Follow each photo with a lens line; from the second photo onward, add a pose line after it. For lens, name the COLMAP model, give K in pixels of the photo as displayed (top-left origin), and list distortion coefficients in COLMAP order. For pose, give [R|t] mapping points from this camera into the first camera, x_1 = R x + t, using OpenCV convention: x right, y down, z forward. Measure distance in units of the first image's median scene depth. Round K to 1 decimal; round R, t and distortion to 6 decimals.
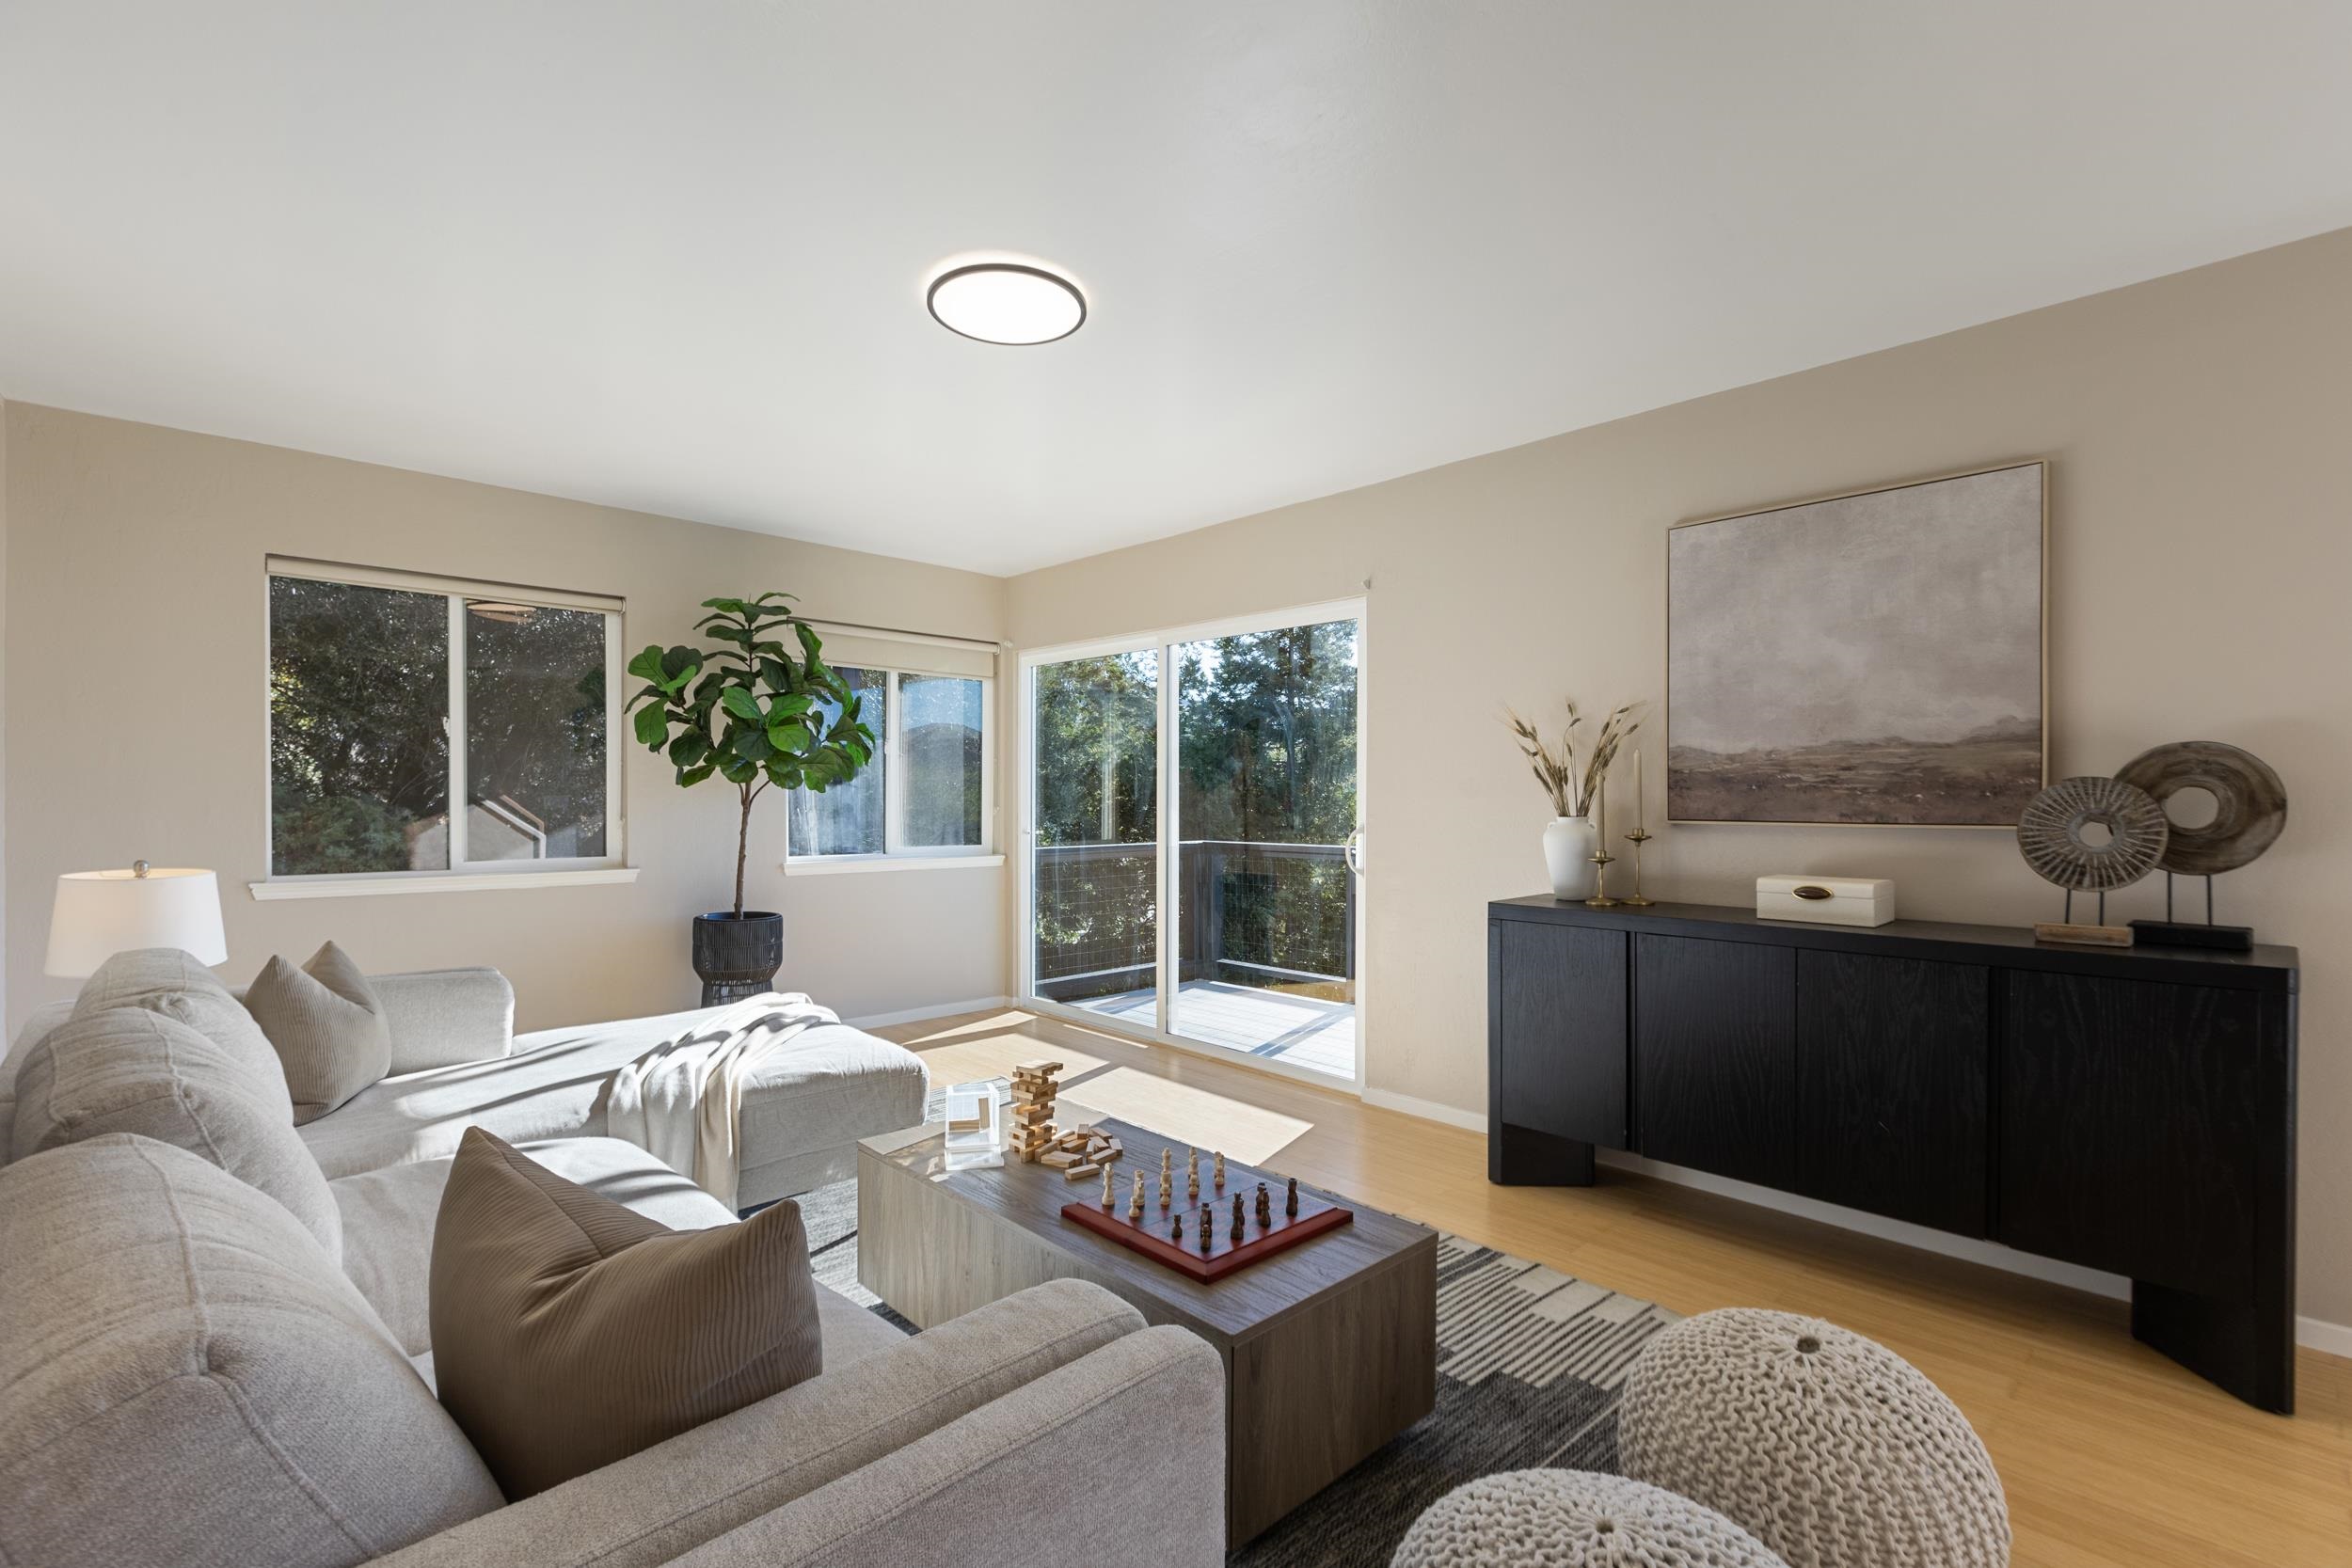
lens RADIAL K [[1071.6, 0, 1181.6], [0, 1071.6, 794.1], [0, 0, 1]] dist [0.000112, -0.002318]
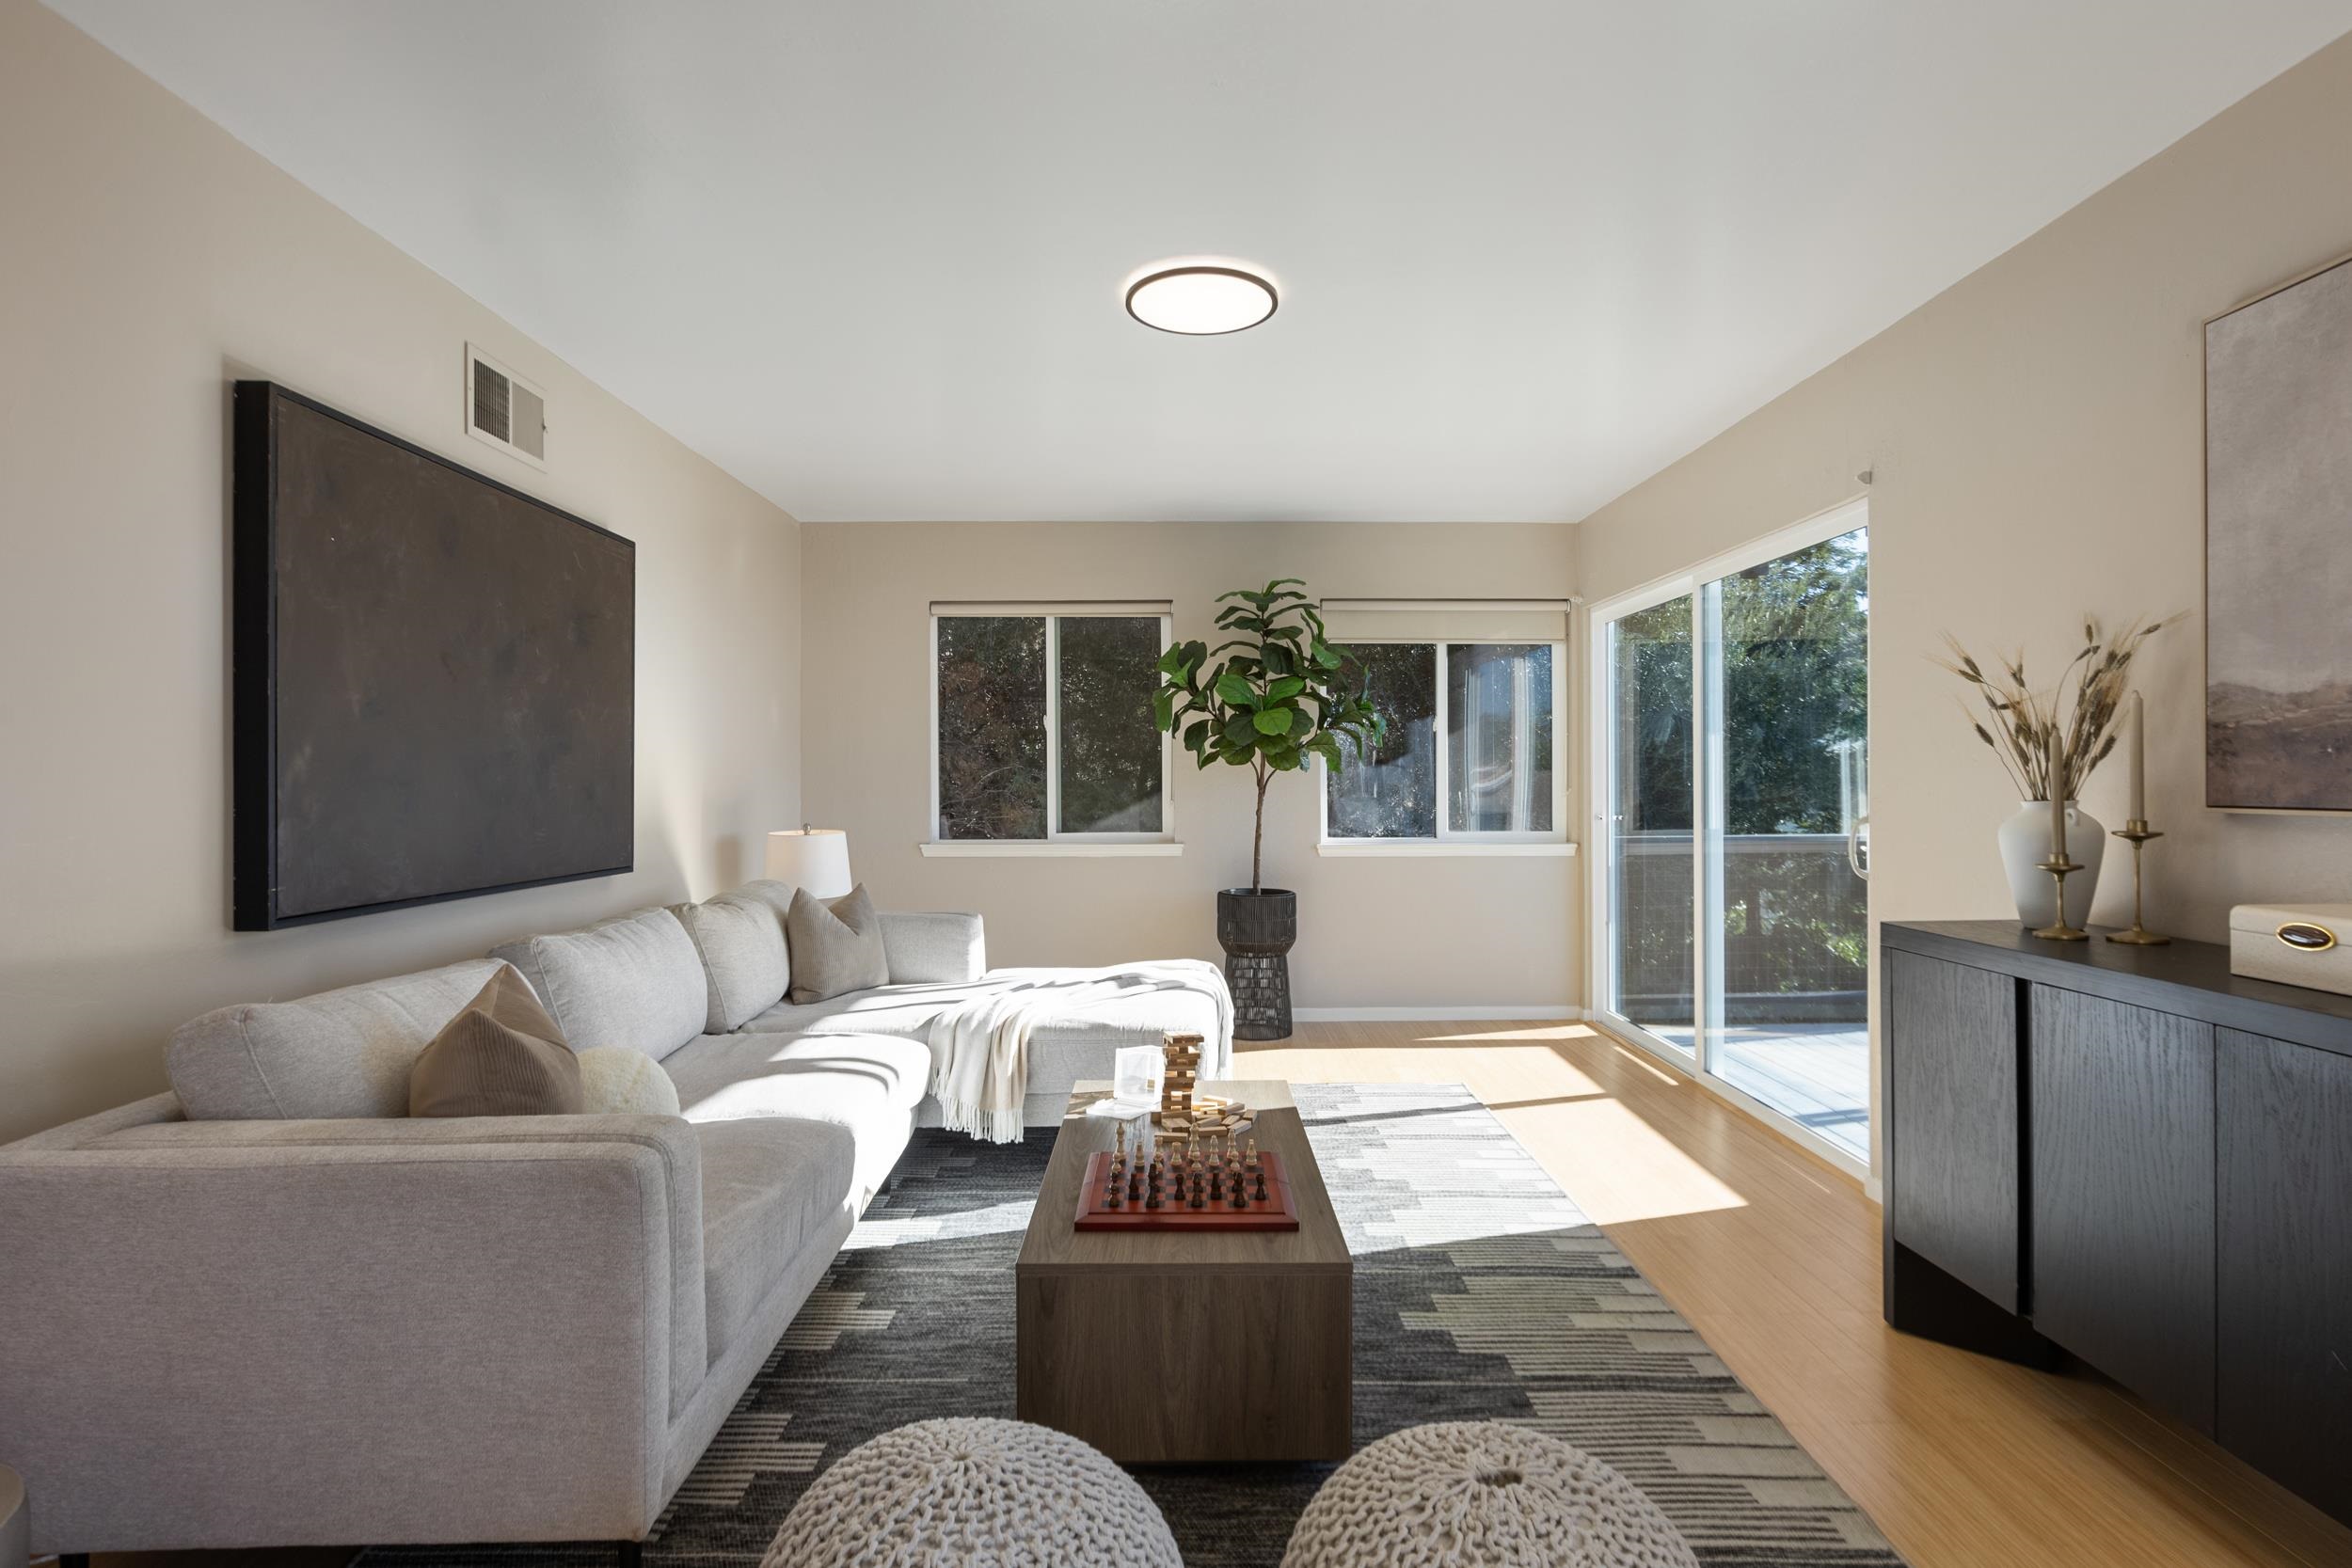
lens RADIAL K [[1239.2, 0, 1165.9], [0, 1239.2, 781.4], [0, 0, 1]] dist [-0.012749, 0.000578]
pose [[0.715334, -0.004909, -0.698766, 0.402341], [0.008488, 0.999963, 0.001664, 0.002885], [0.698732, -0.007121, 0.715349, 0.076586]]
